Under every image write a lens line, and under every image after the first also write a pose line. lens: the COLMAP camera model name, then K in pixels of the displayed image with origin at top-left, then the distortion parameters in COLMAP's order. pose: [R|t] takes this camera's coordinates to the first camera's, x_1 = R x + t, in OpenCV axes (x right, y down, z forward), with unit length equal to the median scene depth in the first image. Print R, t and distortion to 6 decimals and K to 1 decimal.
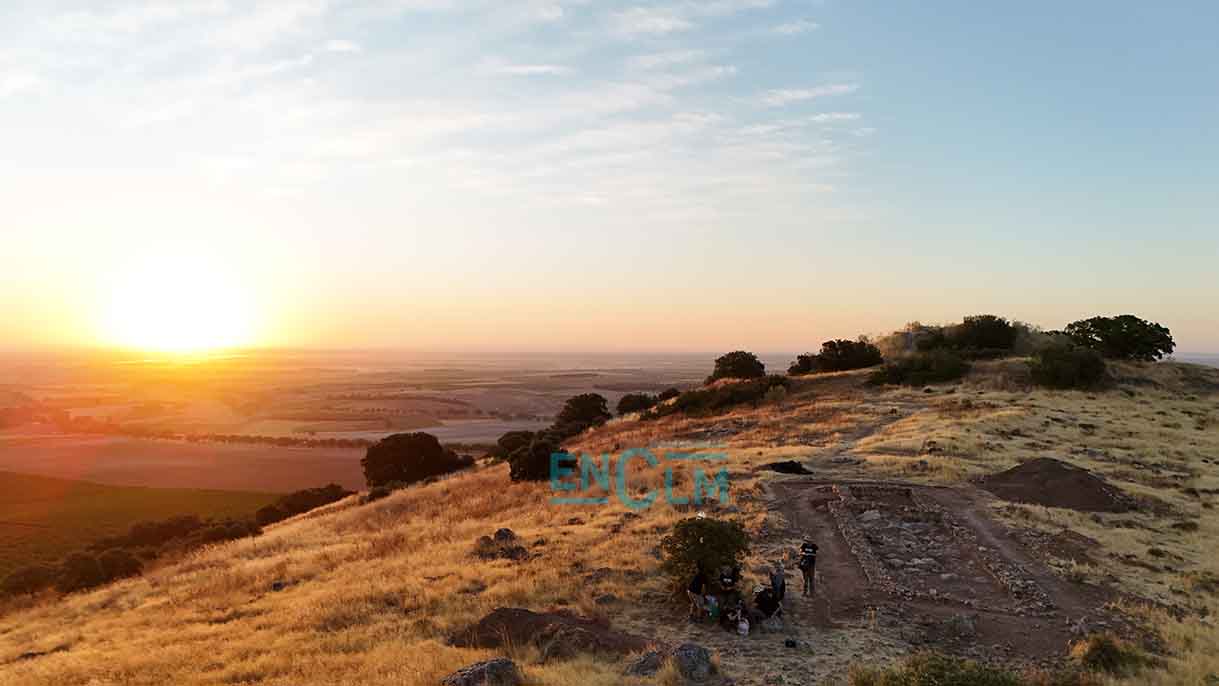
lens RADIAL K [[904.8, 0, 603.1], [0, 904.8, 345.1], [0, 0, 1]] dist [0.063054, -0.035155]
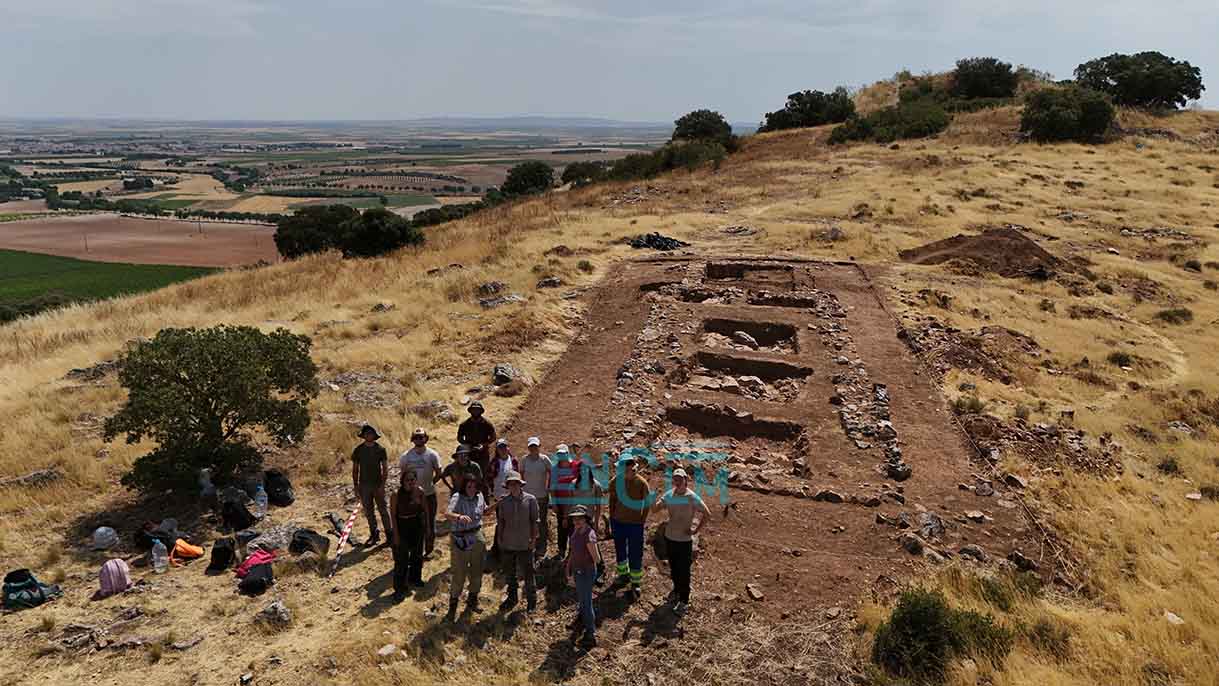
lens RADIAL K [[904.8, 0, 615.3], [0, 904.8, 346.5], [0, 0, 1]] dist [0.063054, -0.035155]
pose [[0.999998, -0.001874, 0.000809, 0.113811], [0.001622, 0.970330, 0.241780, 0.027590], [-0.001238, -0.241778, 0.970331, 0.174838]]
